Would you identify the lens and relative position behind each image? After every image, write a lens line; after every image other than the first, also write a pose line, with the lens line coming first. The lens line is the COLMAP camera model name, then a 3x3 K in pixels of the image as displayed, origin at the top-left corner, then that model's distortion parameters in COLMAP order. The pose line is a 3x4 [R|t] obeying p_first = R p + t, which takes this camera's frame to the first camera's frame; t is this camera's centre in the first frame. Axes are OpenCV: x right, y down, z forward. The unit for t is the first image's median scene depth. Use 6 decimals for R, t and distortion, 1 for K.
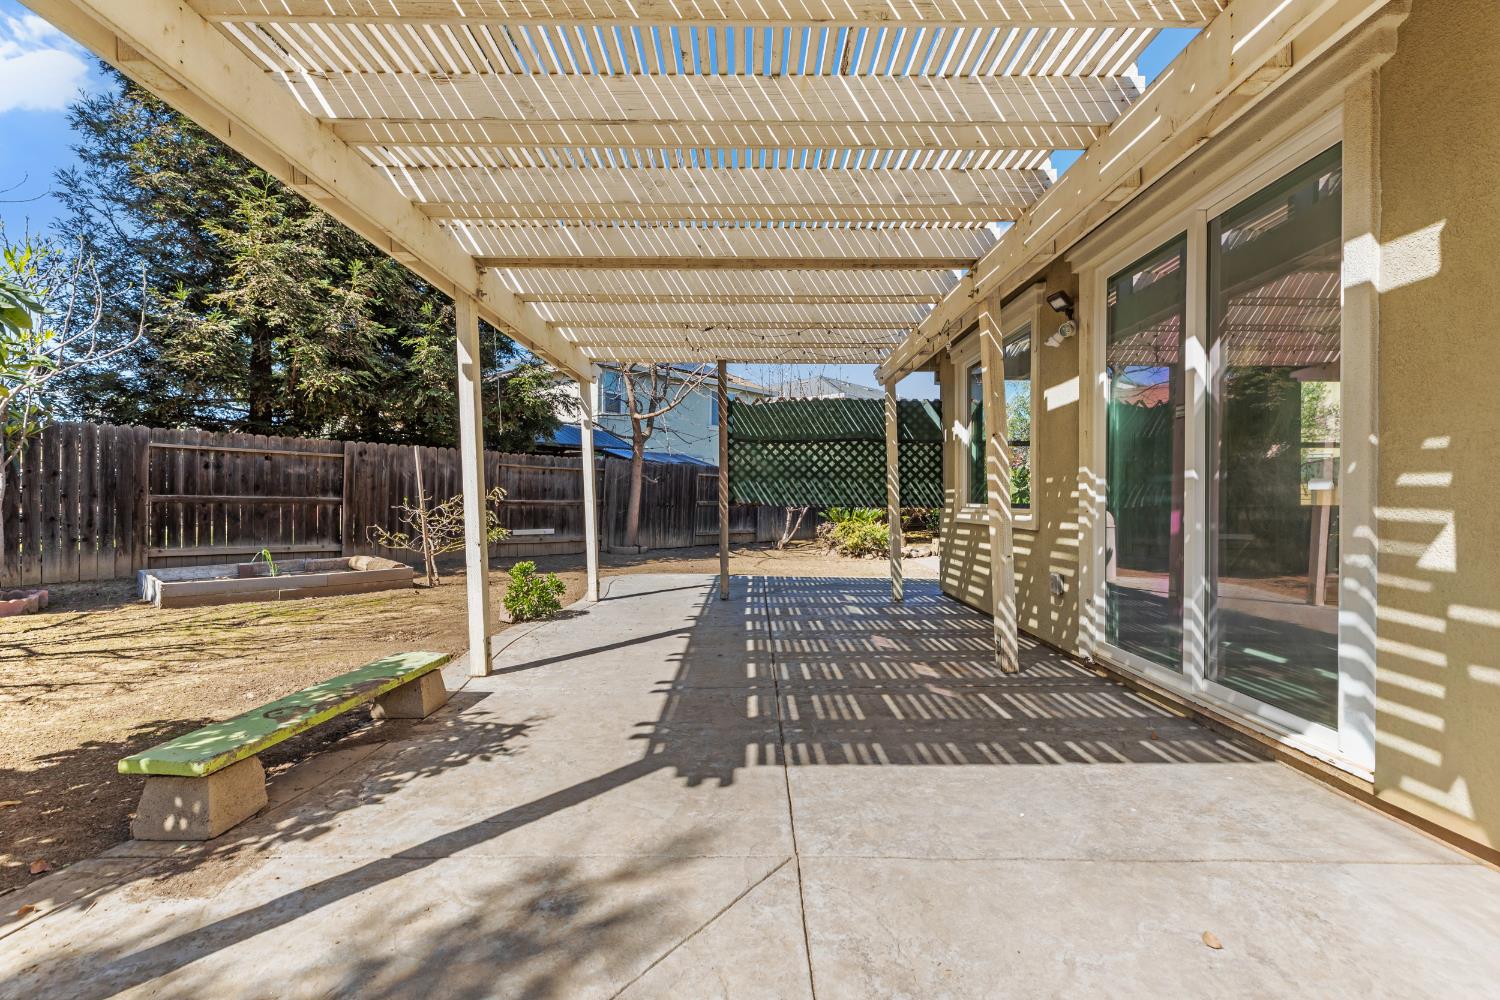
lens RADIAL K [[704.3, 0, 750.3], [0, 704.3, 500.8], [0, 0, 1]] dist [0.007192, -0.000623]
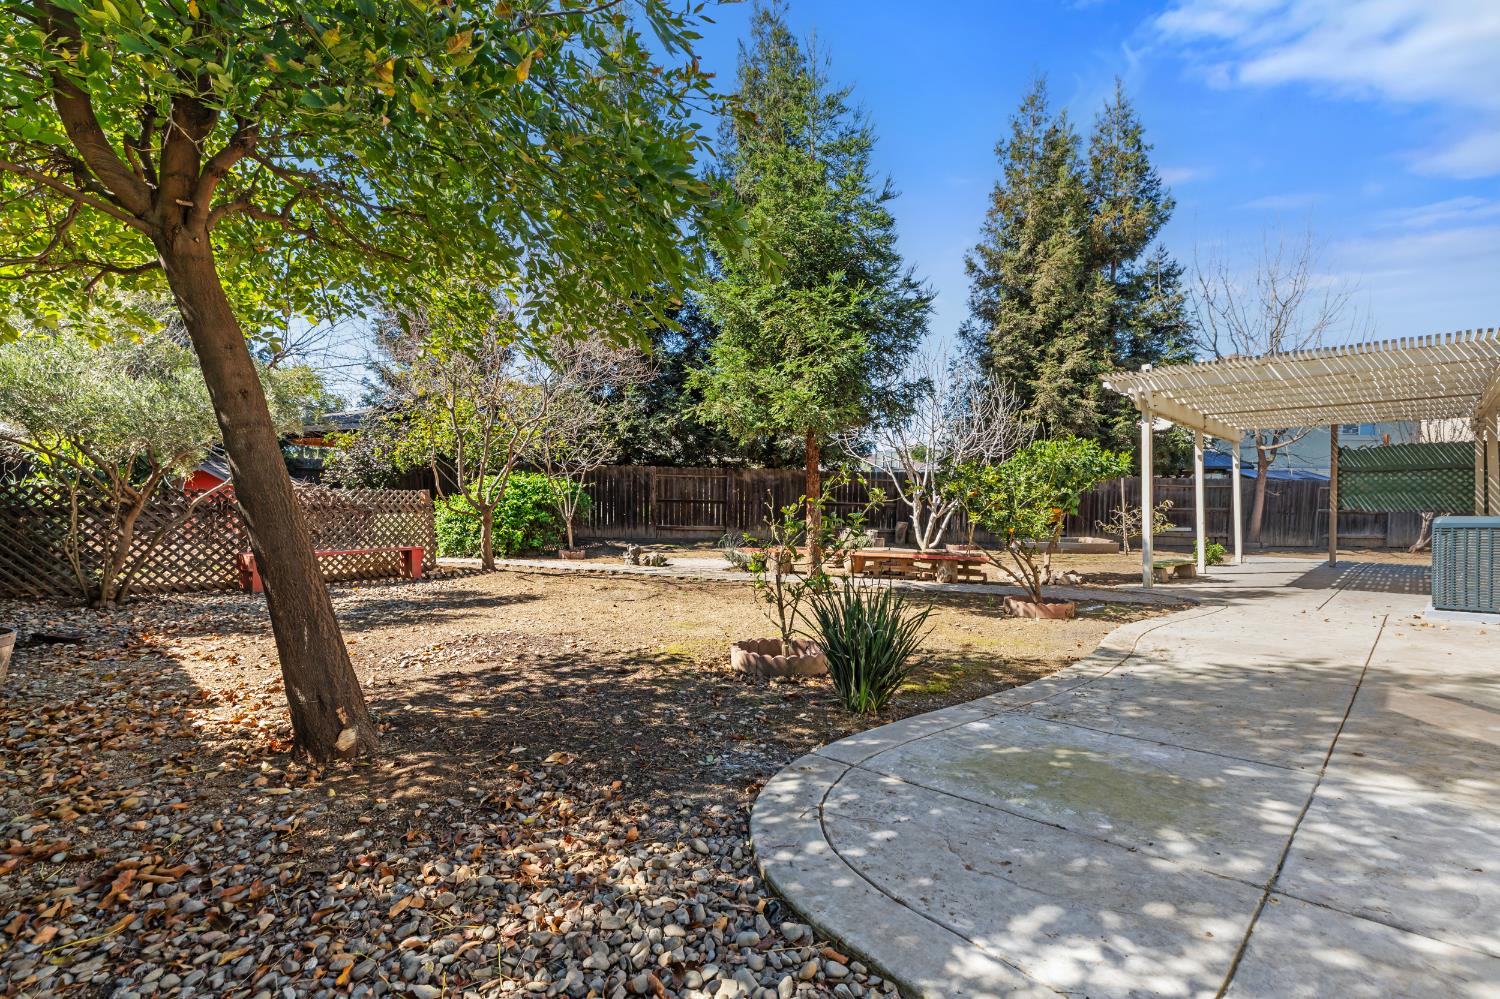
lens RADIAL K [[704.3, 0, 753.0], [0, 704.3, 504.9], [0, 0, 1]] dist [0.007192, -0.000623]
pose [[0.725983, 0.001889, -0.687710, 0.100198], [-0.007312, 0.999961, -0.004972, 0.009602], [0.687674, 0.008639, 0.725968, -1.015751]]
